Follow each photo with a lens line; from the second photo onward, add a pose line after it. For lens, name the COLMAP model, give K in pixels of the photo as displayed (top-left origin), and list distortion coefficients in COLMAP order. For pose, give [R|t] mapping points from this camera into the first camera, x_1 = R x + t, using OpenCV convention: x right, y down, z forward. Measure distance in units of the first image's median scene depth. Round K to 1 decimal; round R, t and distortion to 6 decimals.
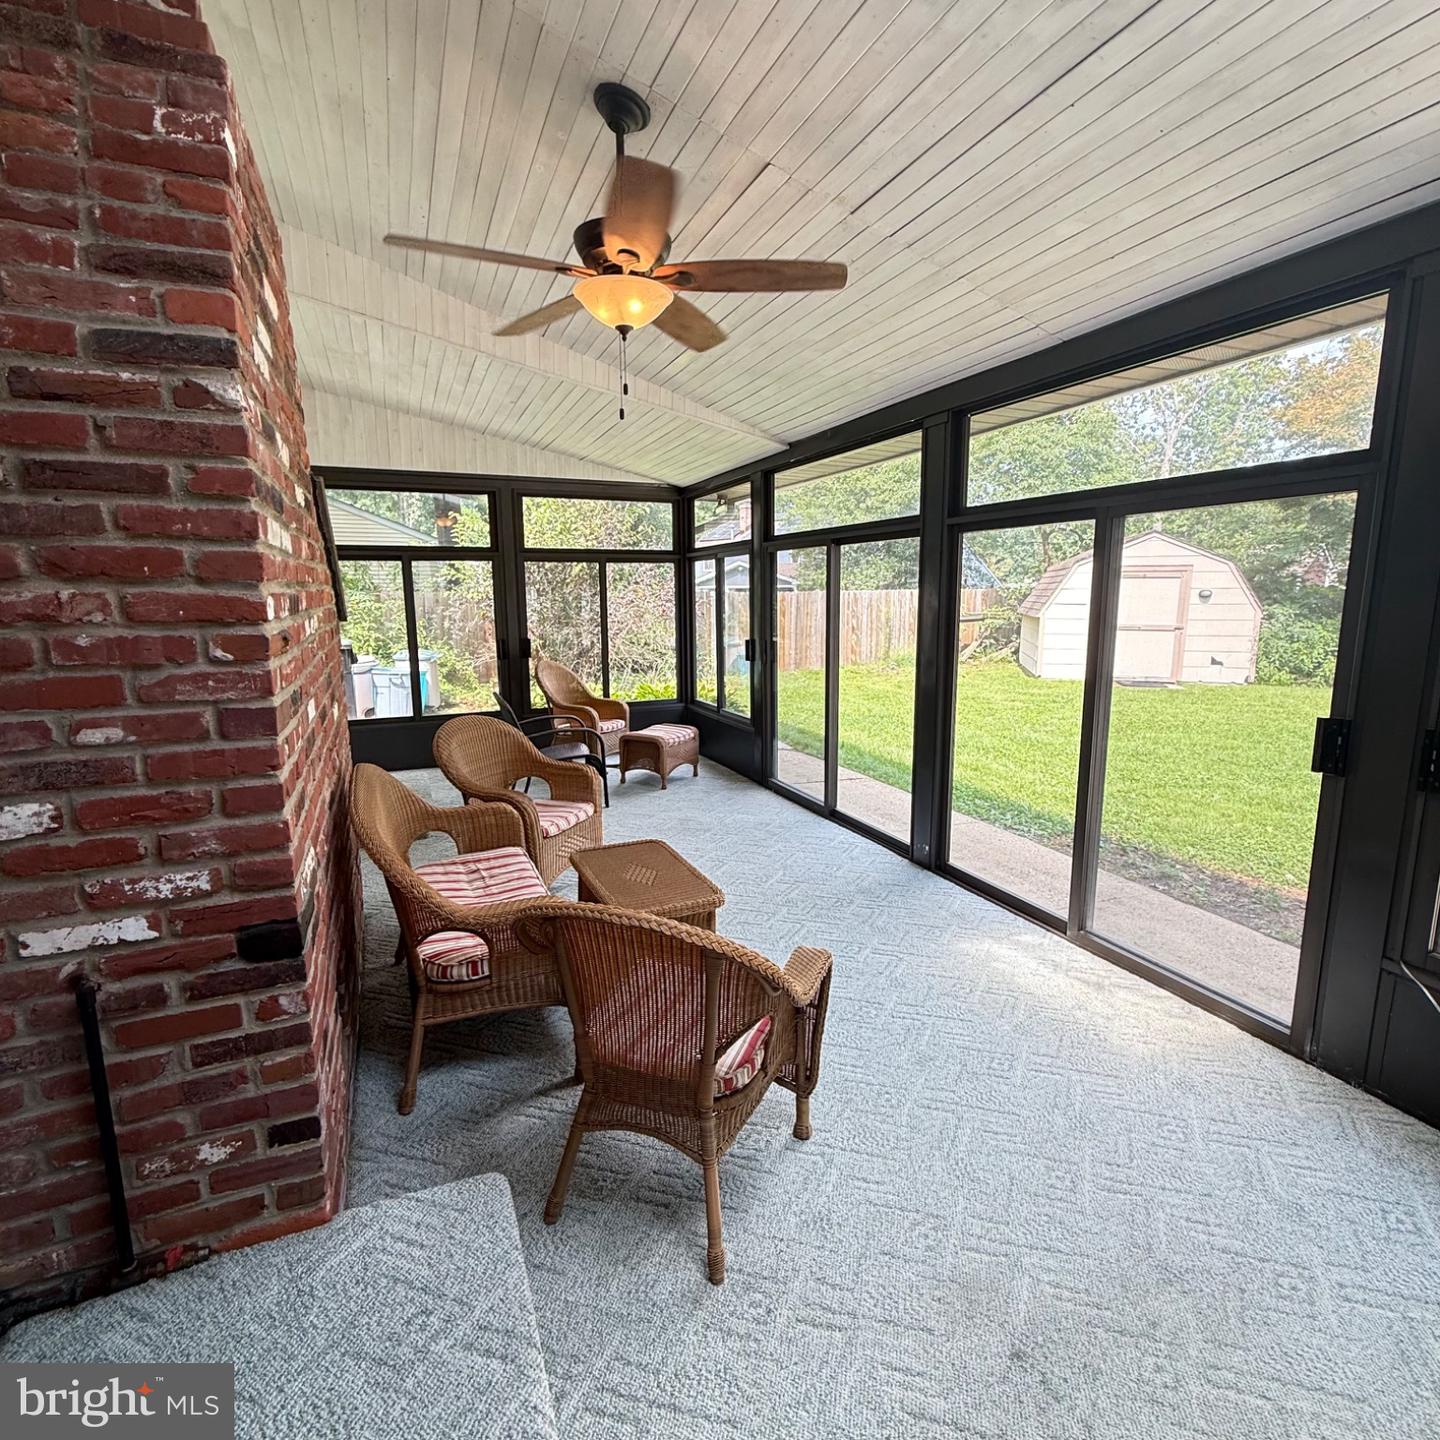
lens RADIAL K [[761.3, 0, 718.9], [0, 761.3, 719.4], [0, 0, 1]] dist [0.003964, 0.001587]
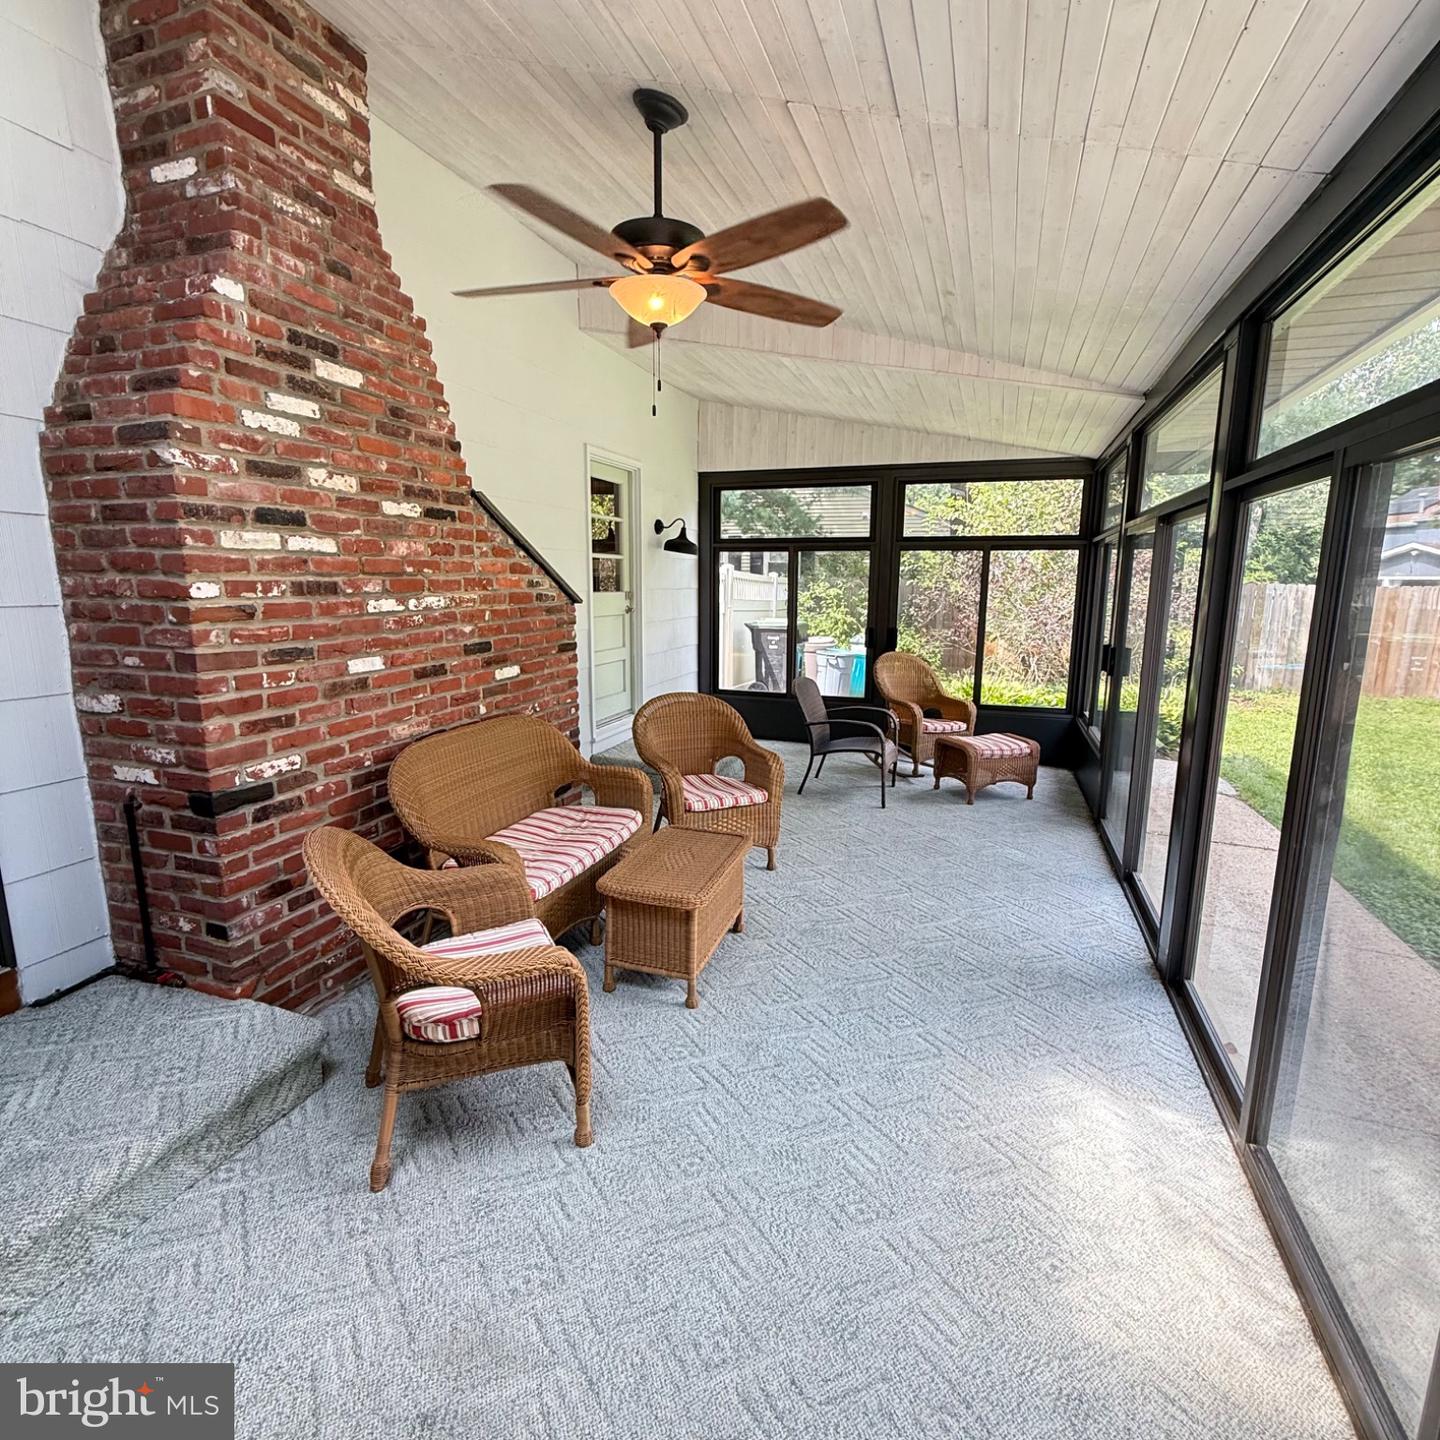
lens RADIAL K [[761.3, 0, 718.0], [0, 761.3, 718.1], [0, 0, 1]] dist [0.003964, 0.001587]
pose [[0.731793, 0.133930, -0.668238, 0.943751], [-0.124502, 0.990272, 0.062131, -0.087256], [0.670059, 0.037730, 0.741349, 0.427111]]
